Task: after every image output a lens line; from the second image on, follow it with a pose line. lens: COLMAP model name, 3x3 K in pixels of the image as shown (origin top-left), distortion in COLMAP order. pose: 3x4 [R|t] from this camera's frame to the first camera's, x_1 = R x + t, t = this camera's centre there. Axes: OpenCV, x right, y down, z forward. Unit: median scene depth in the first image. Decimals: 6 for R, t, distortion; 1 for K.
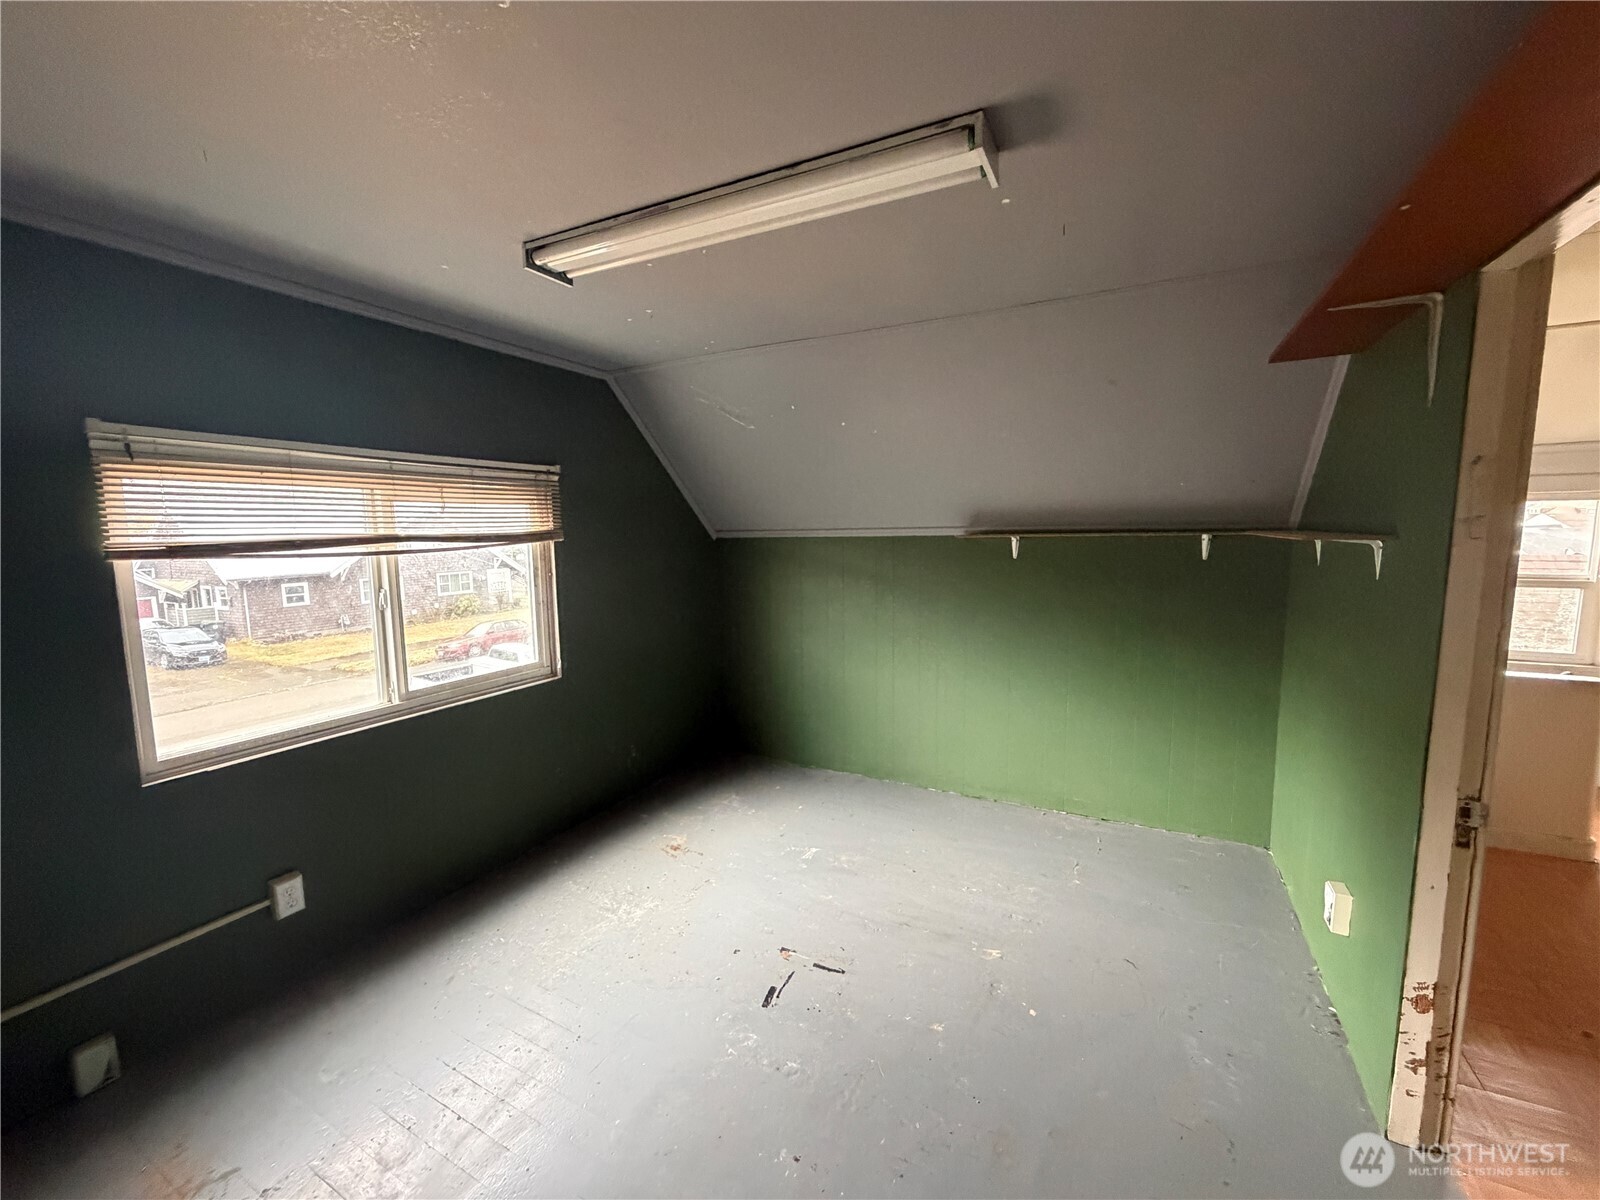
lens RADIAL K [[638.9, 0, 801.8], [0, 638.9, 602.2], [0, 0, 1]] dist [-0.002286, -0.000187]
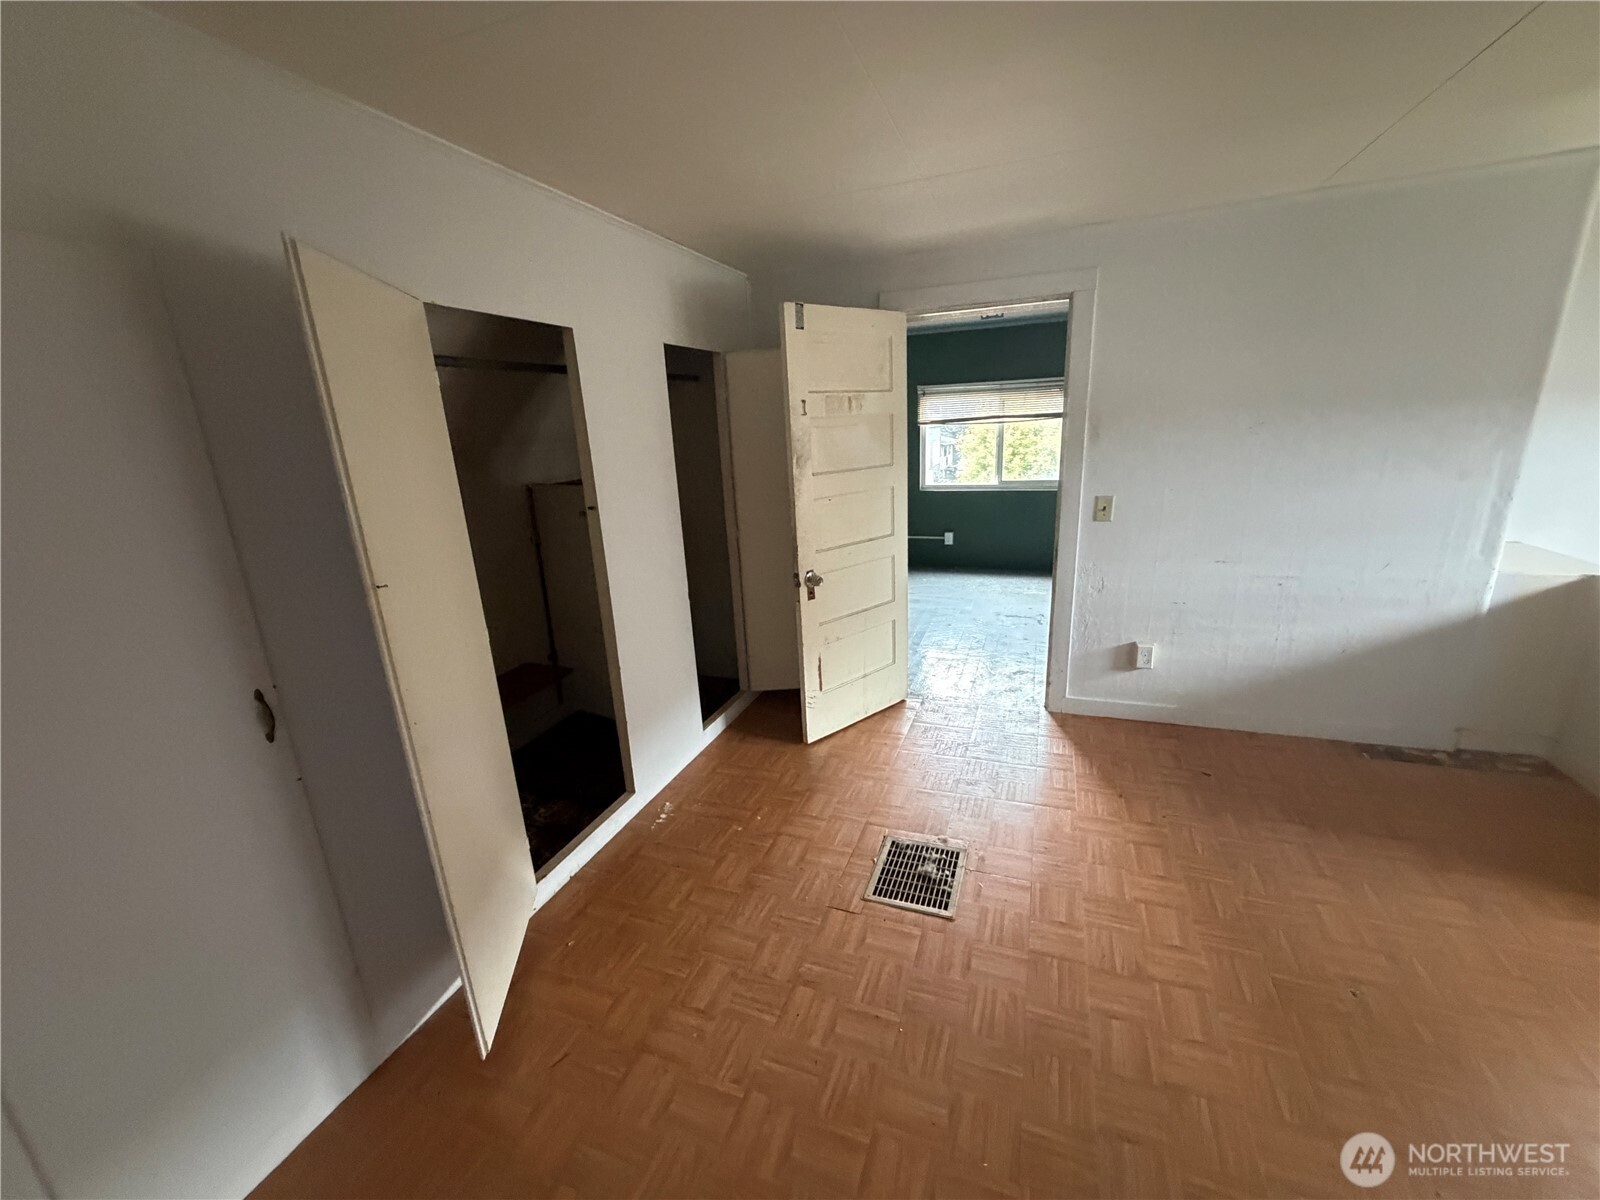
lens RADIAL K [[638.9, 0, 800.4], [0, 638.9, 599.8], [0, 0, 1]] dist [-0.002286, -0.000187]
pose [[0.098476, 0.279083, -0.955204, 1.852709], [-0.067423, 0.959535, 0.273398, -0.041987], [0.992853, 0.037479, 0.113308, -0.036756]]
